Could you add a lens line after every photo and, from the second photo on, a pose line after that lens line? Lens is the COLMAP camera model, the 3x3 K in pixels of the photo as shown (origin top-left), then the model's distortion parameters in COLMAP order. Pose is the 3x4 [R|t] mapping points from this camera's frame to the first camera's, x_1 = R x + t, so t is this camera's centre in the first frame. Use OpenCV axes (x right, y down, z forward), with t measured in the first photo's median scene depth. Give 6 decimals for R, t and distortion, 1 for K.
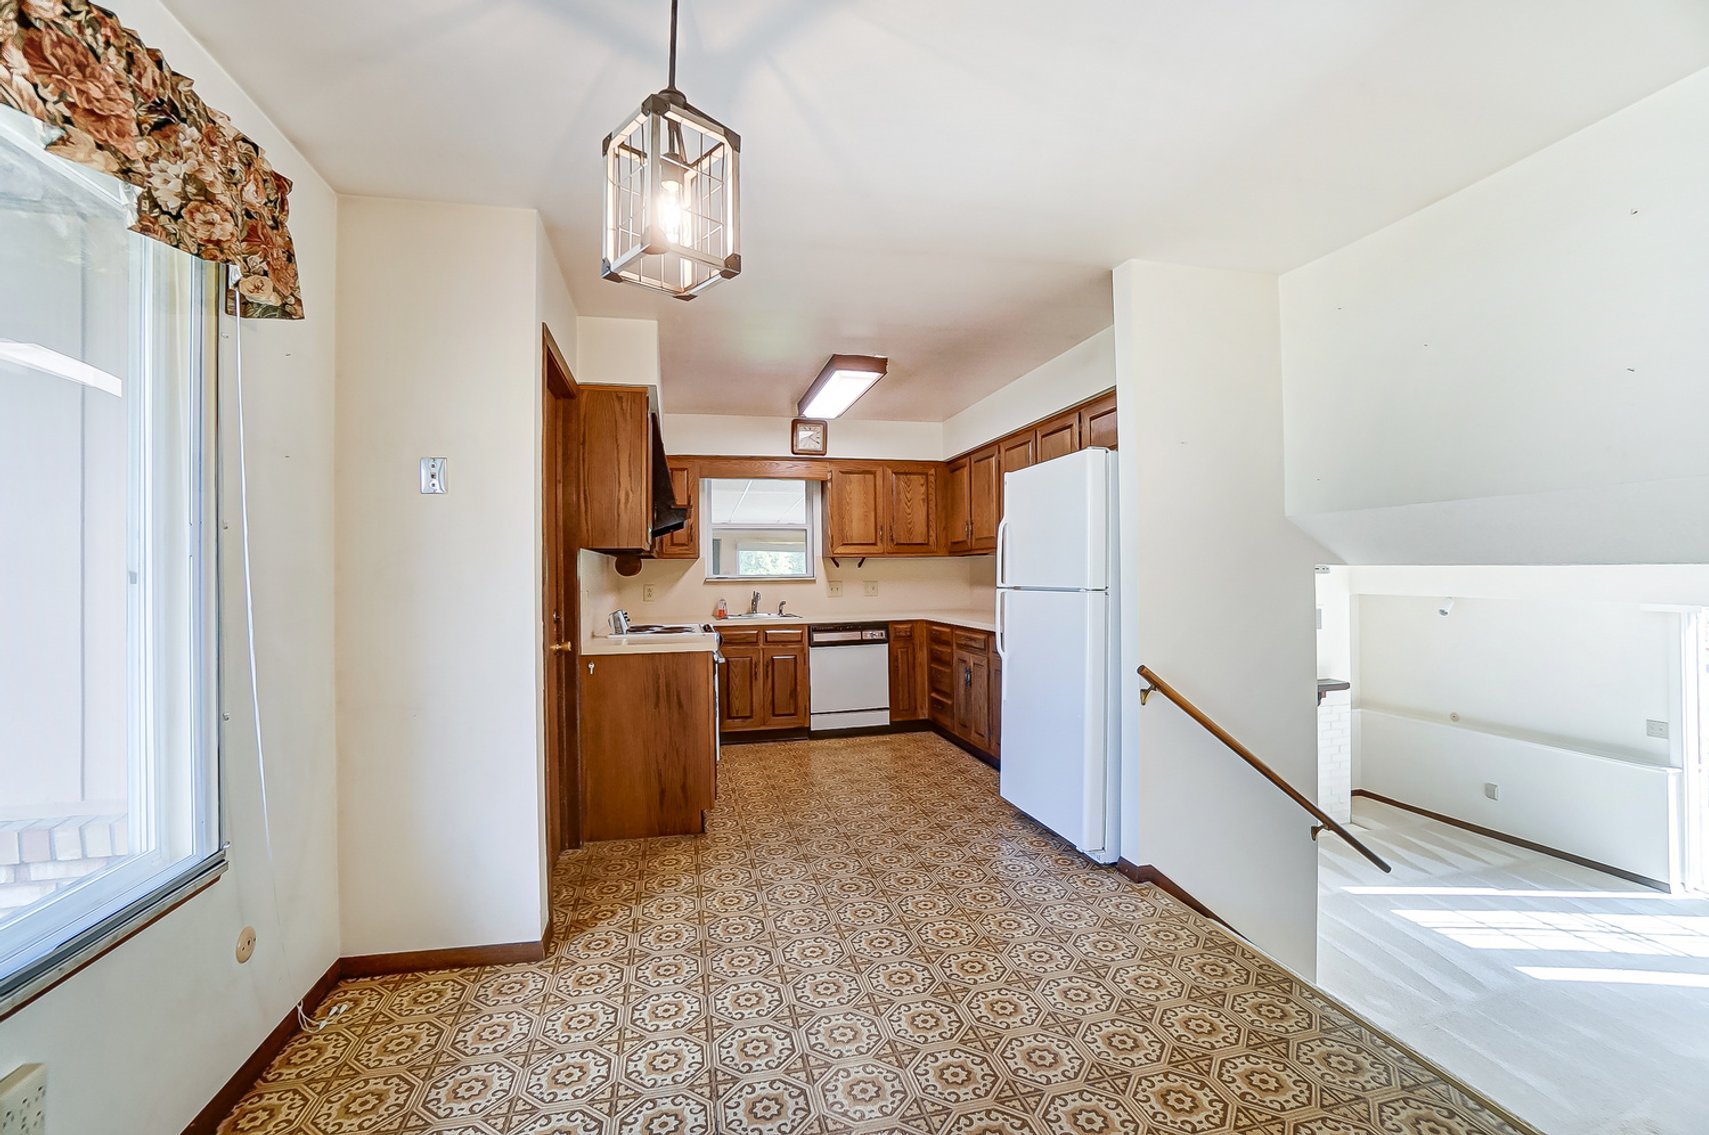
lens RADIAL K [[767.8, 0, 863.6], [0, 767.8, 563.1], [0, 0, 1]] dist [-0.036453, 0.003477]
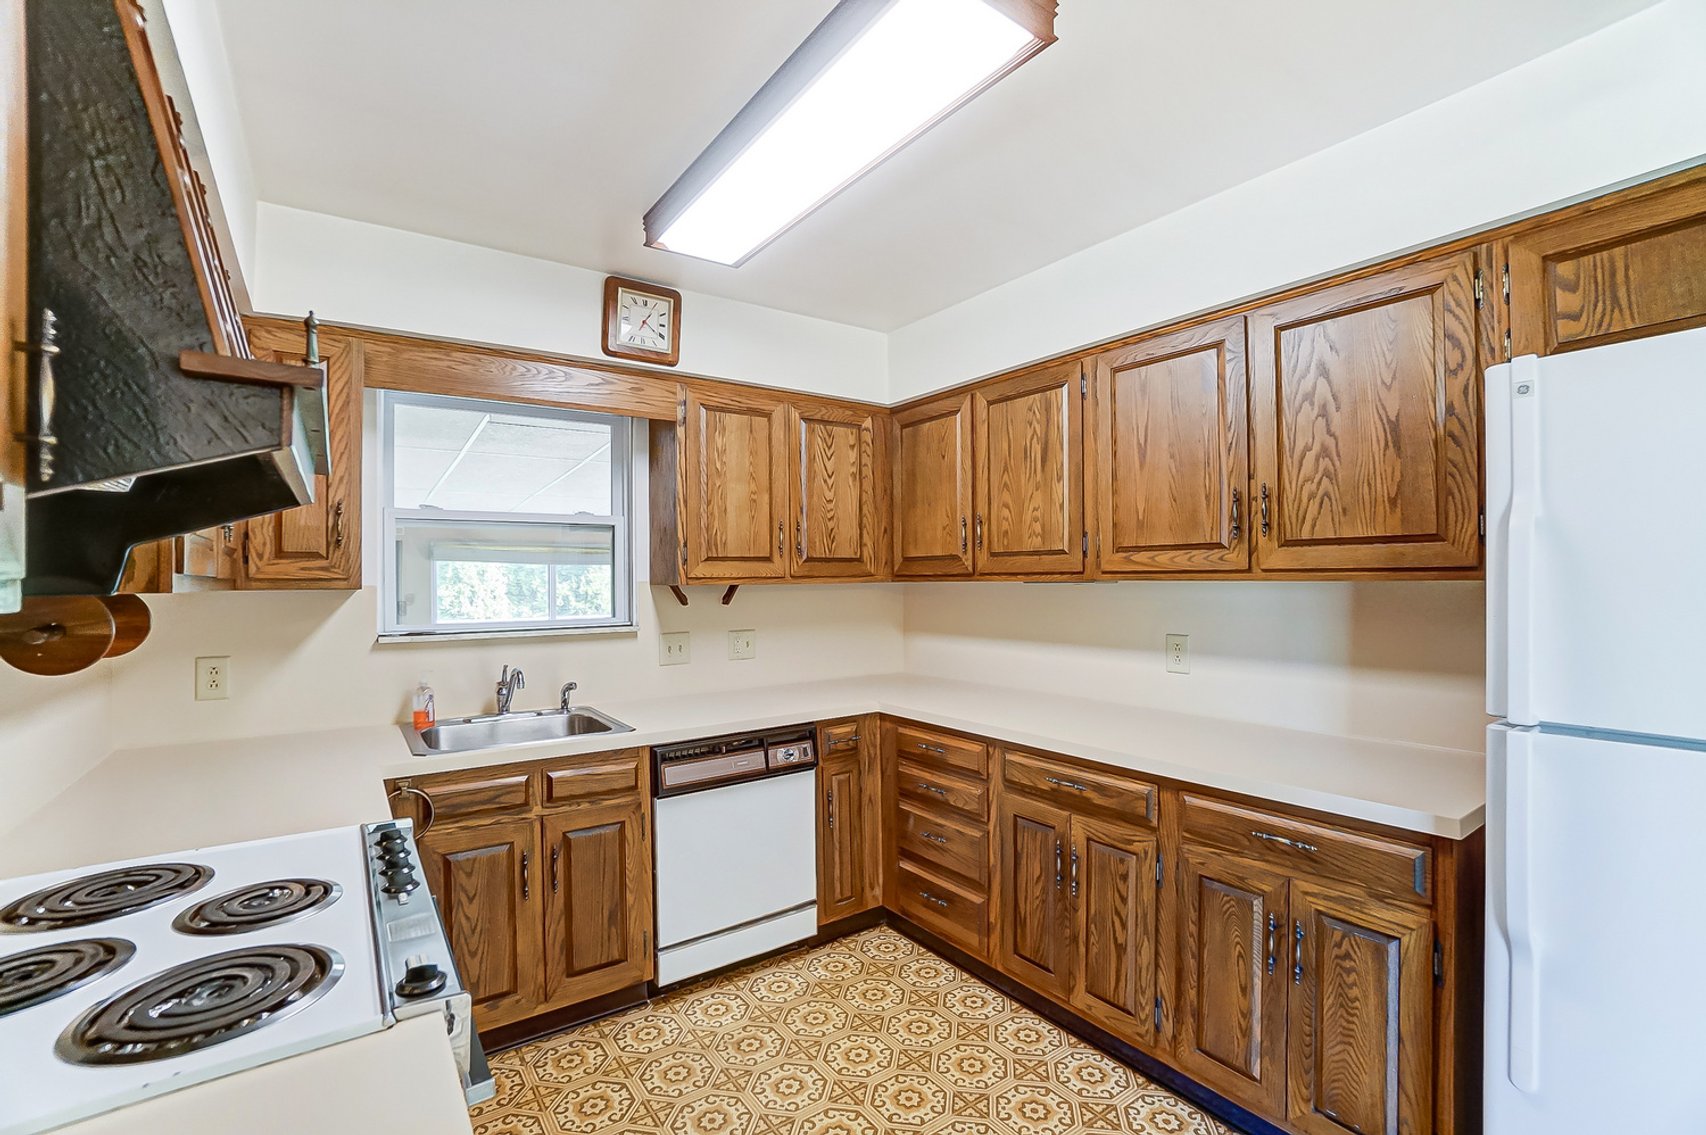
lens RADIAL K [[766.4, 0, 847.8], [0, 766.4, 571.9], [0, 0, 1]] dist [-0.036453, 0.003477]
pose [[0.929413, 0.008324, 0.368947, -0.121158], [-0.008491, 0.999963, -0.001171, -0.016547], [-0.368943, -0.002044, 0.929450, 0.530127]]
